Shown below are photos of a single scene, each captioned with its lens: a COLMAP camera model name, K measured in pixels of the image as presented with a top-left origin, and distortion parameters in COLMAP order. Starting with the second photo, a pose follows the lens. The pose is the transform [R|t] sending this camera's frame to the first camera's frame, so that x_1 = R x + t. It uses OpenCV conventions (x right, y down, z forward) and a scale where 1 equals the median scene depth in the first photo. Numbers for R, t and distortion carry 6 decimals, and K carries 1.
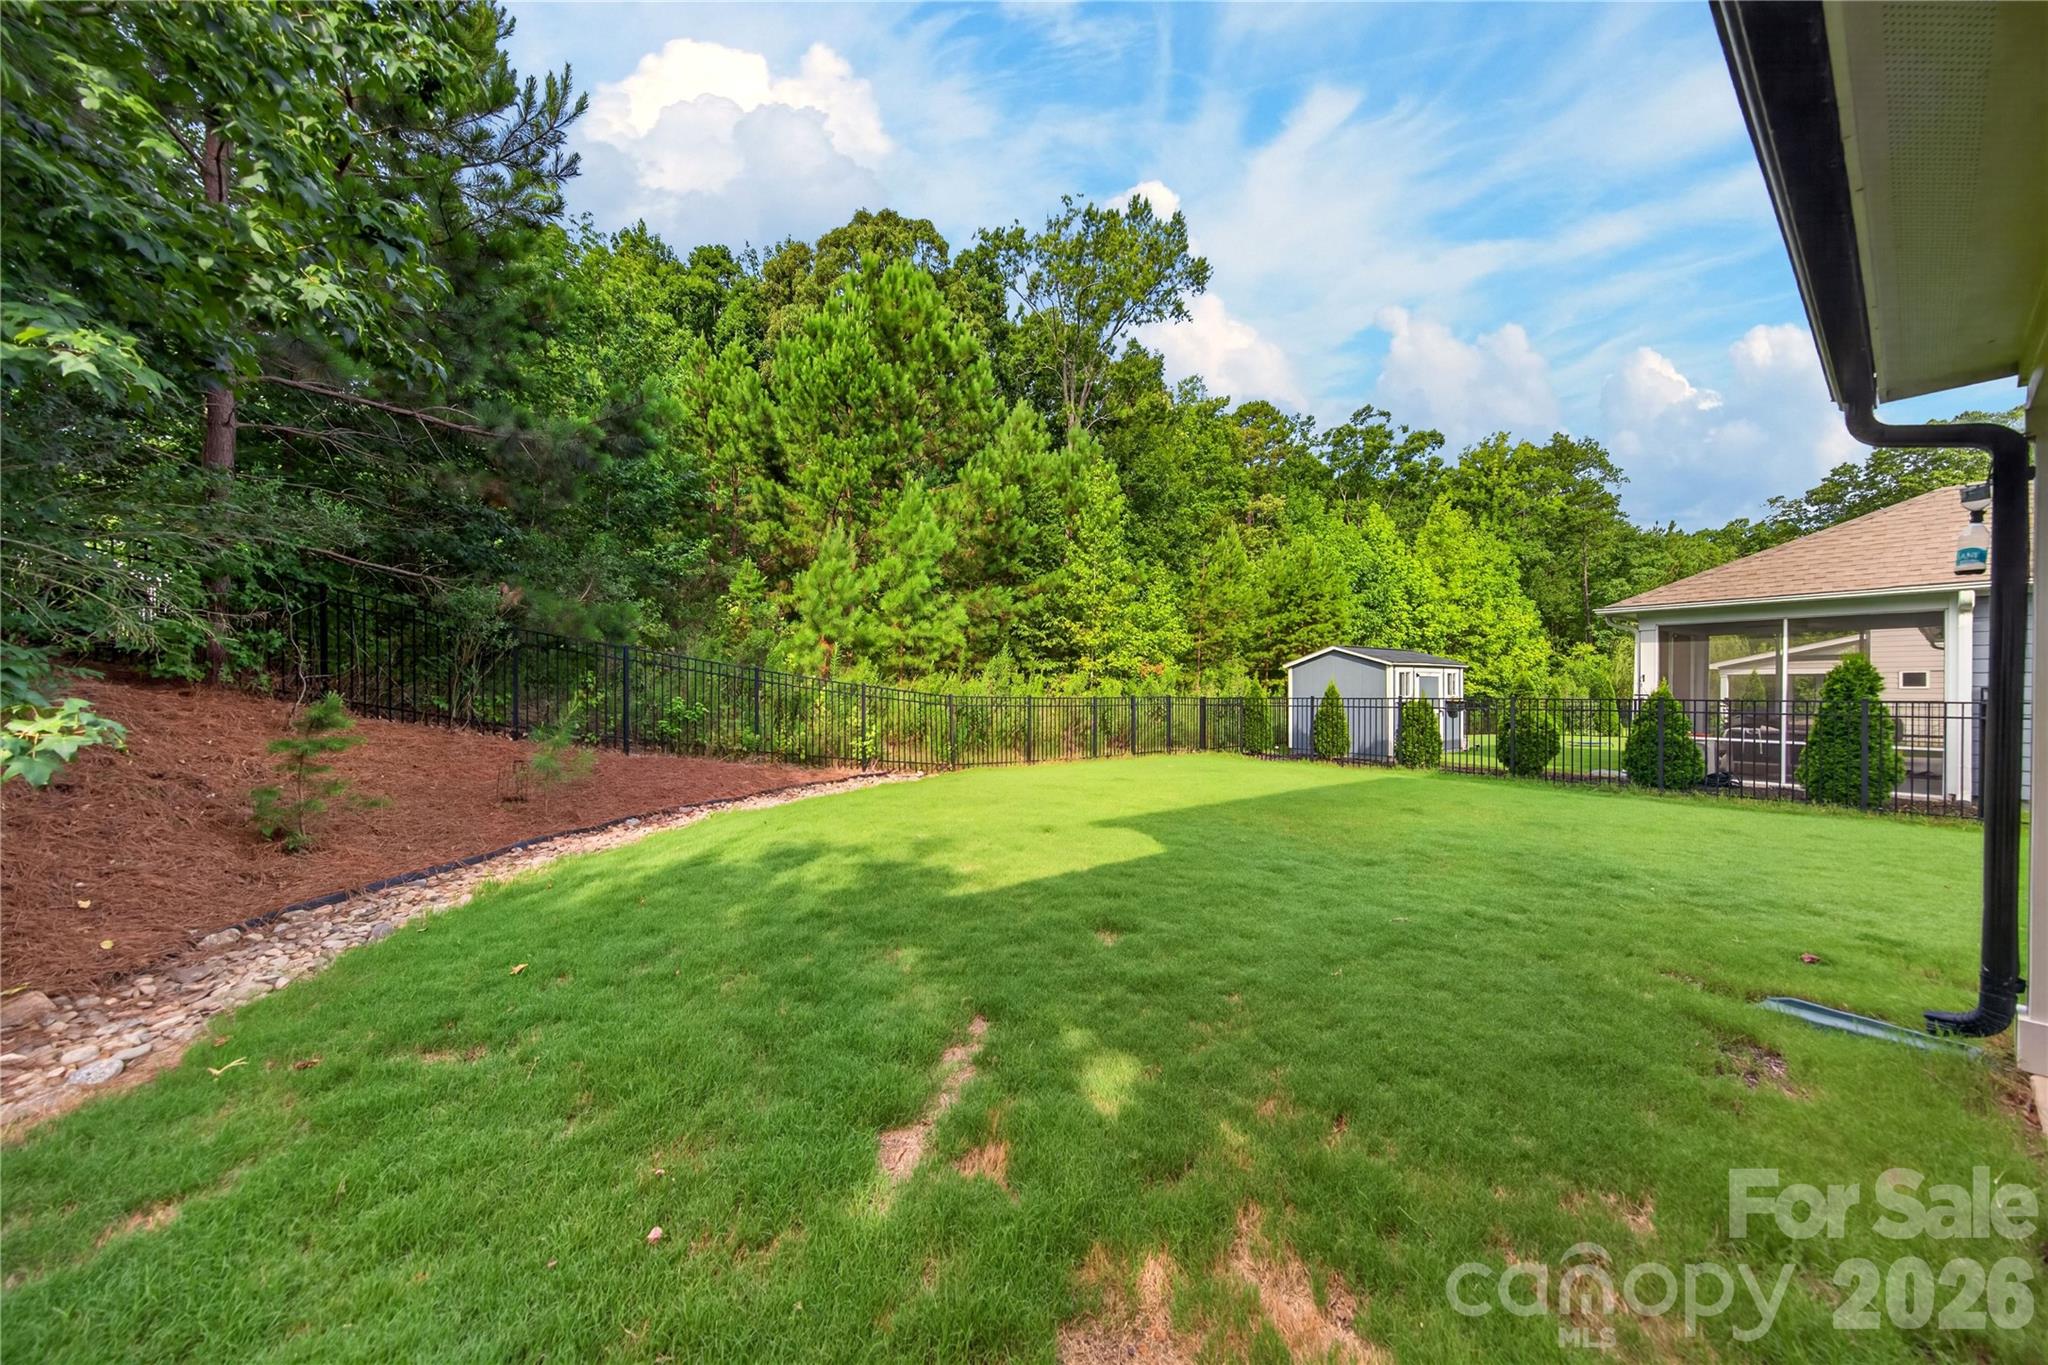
lens RADIAL K [[648.3, 0, 1017.6], [0, 648.3, 696.0], [0, 0, 1]] dist [0.024302, -0.004786]
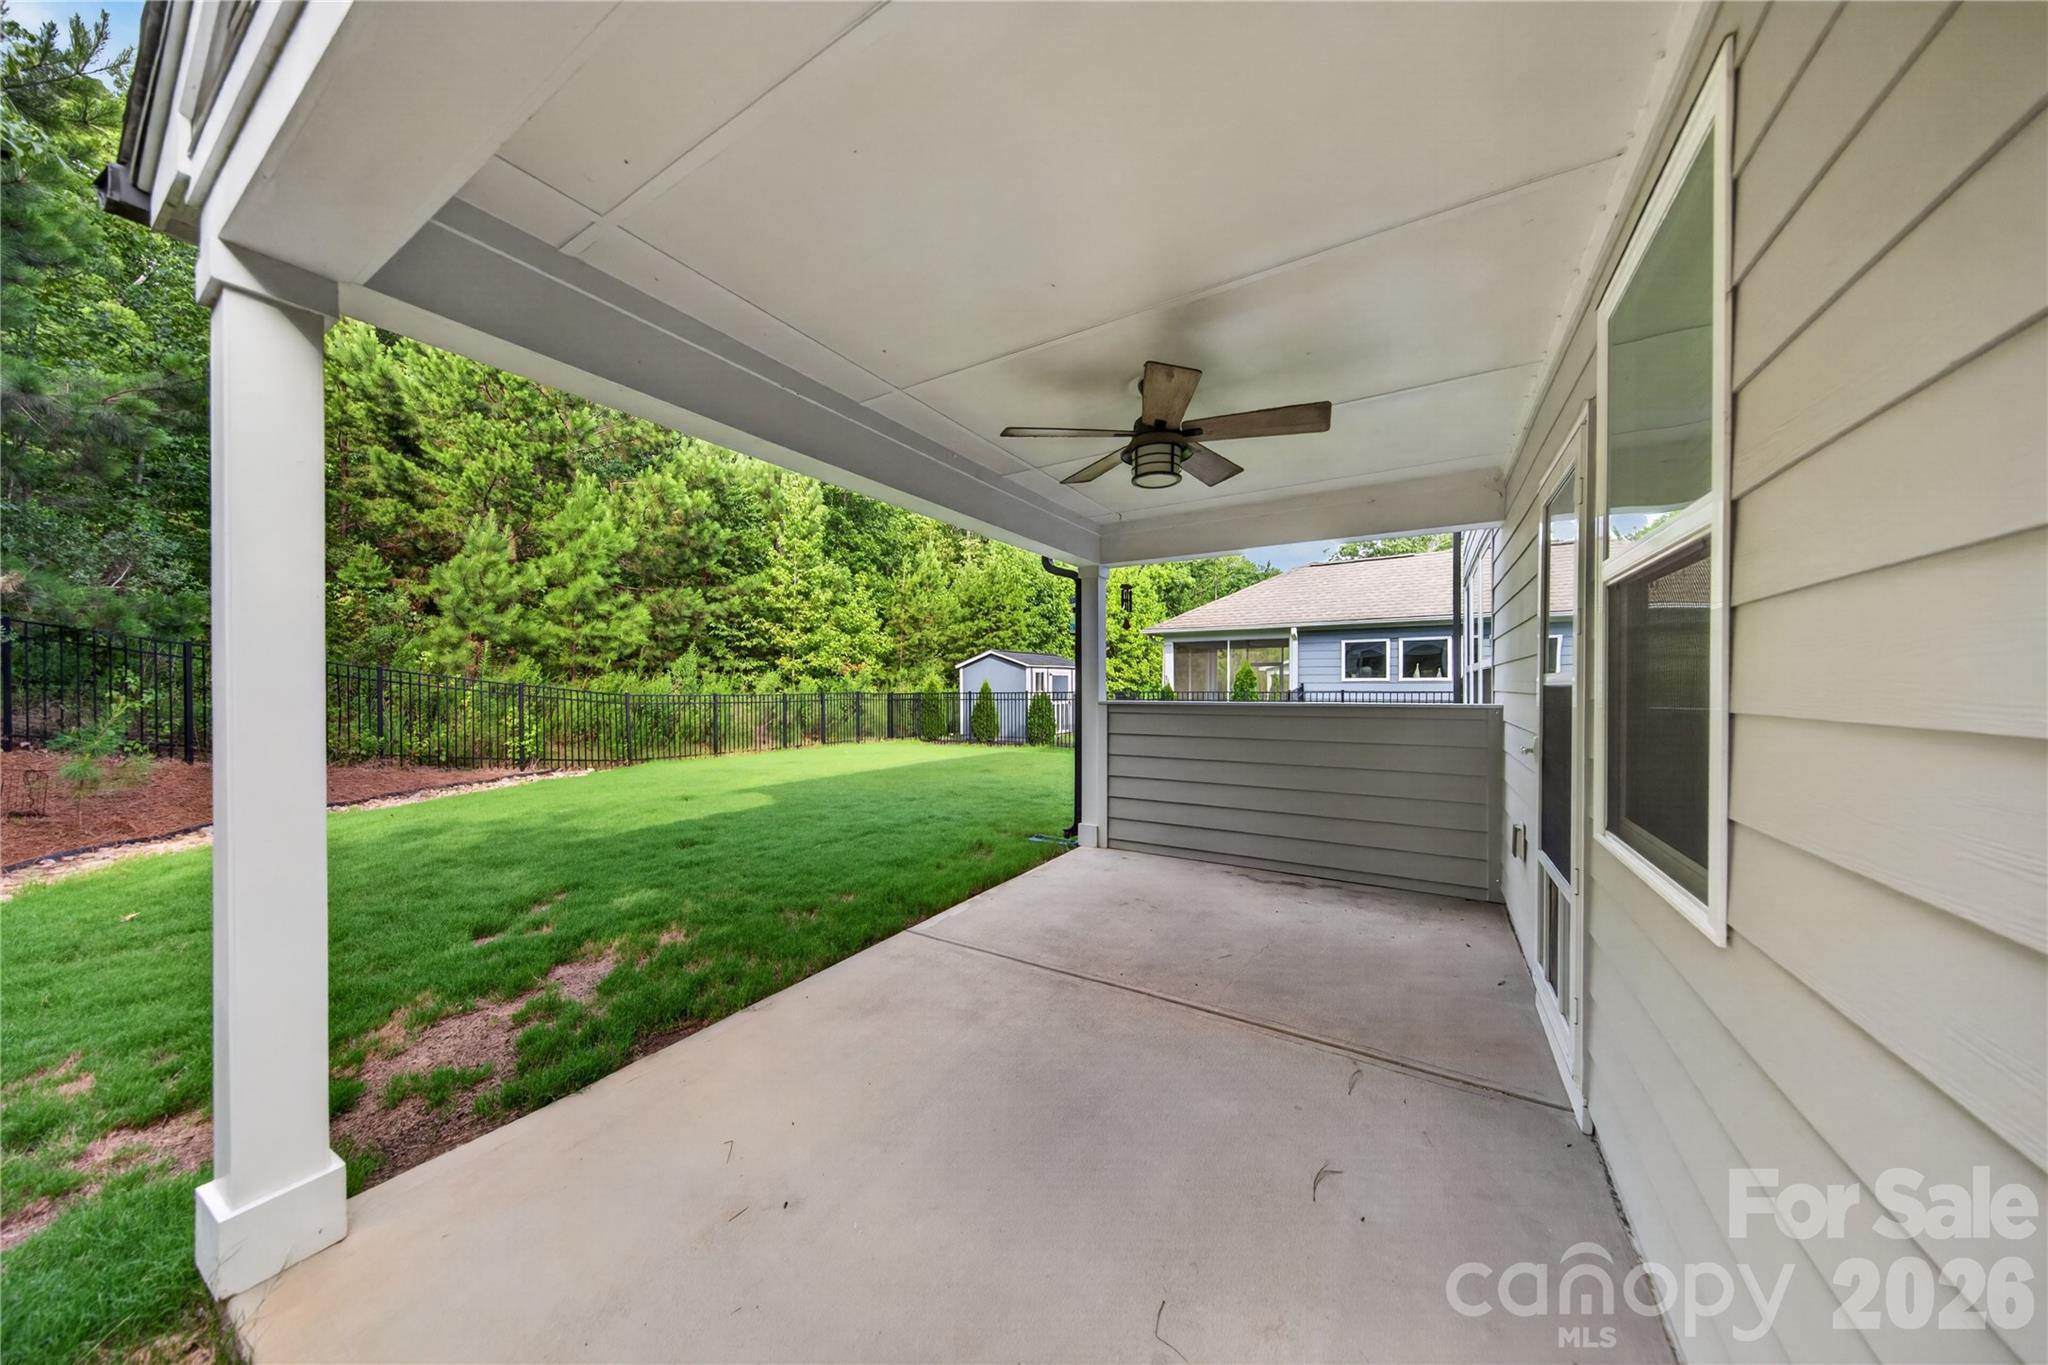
lens RADIAL K [[648.3, 0, 1017.6], [0, 648.3, 696.0], [0, 0, 1]] dist [0.024302, -0.004786]
pose [[0.926038, -0.012318, 0.377229, 0.066555], [0.010958, 0.999923, 0.005751, 0.002615], [-0.377271, -0.001192, 0.926102, -0.165946]]
